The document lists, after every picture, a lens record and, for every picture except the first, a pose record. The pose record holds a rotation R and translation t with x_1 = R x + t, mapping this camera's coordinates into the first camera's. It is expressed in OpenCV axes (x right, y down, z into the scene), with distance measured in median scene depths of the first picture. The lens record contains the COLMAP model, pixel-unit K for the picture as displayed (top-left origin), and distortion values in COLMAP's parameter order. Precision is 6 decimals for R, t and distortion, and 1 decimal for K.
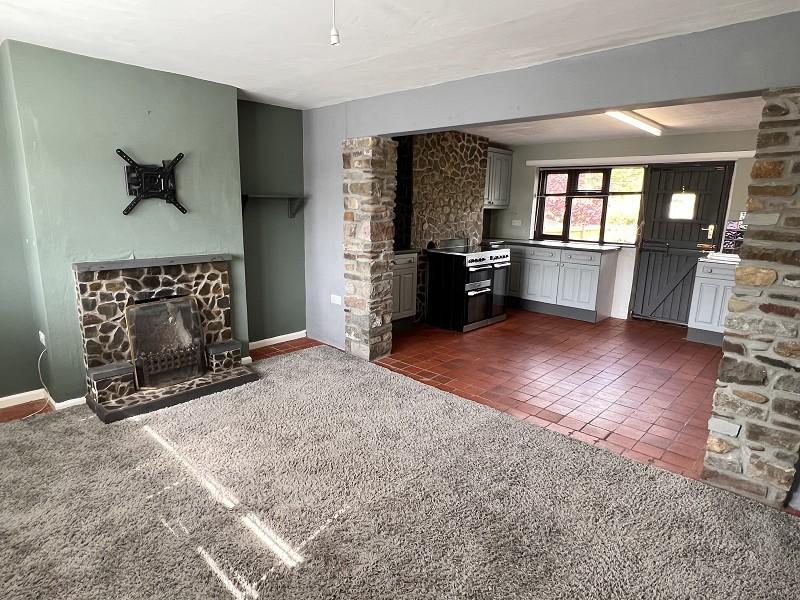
lens RADIAL K [[469.9, 0, 400.9], [0, 469.9, 301.4], [0, 0, 1]] dist [-0.000520, 0.004717]
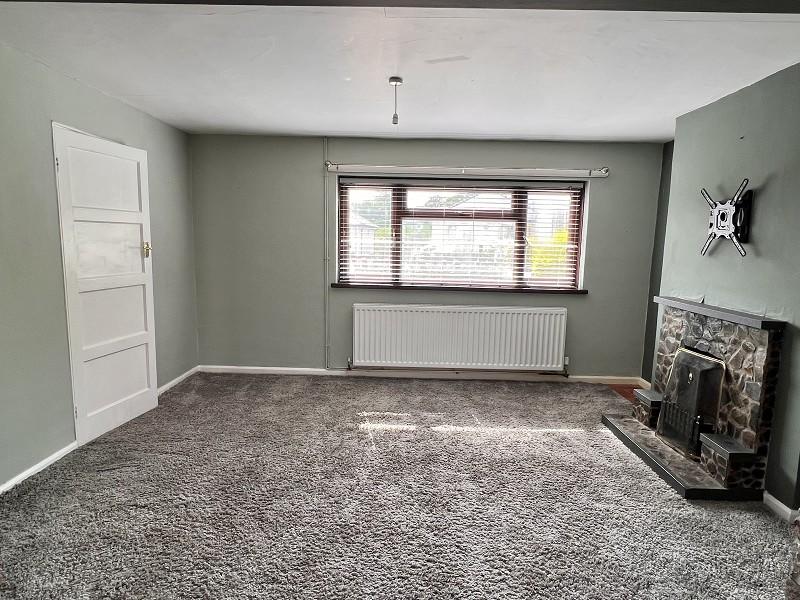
lens RADIAL K [[469.9, 0, 400.5], [0, 469.9, 302.9], [0, 0, 1]] dist [-0.000520, 0.004717]
pose [[-0.746951, 0.048398, -0.663115, 0.288148], [-0.177405, 0.946681, 0.268927, -0.138212], [0.640775, 0.318515, -0.698539, 0.743218]]
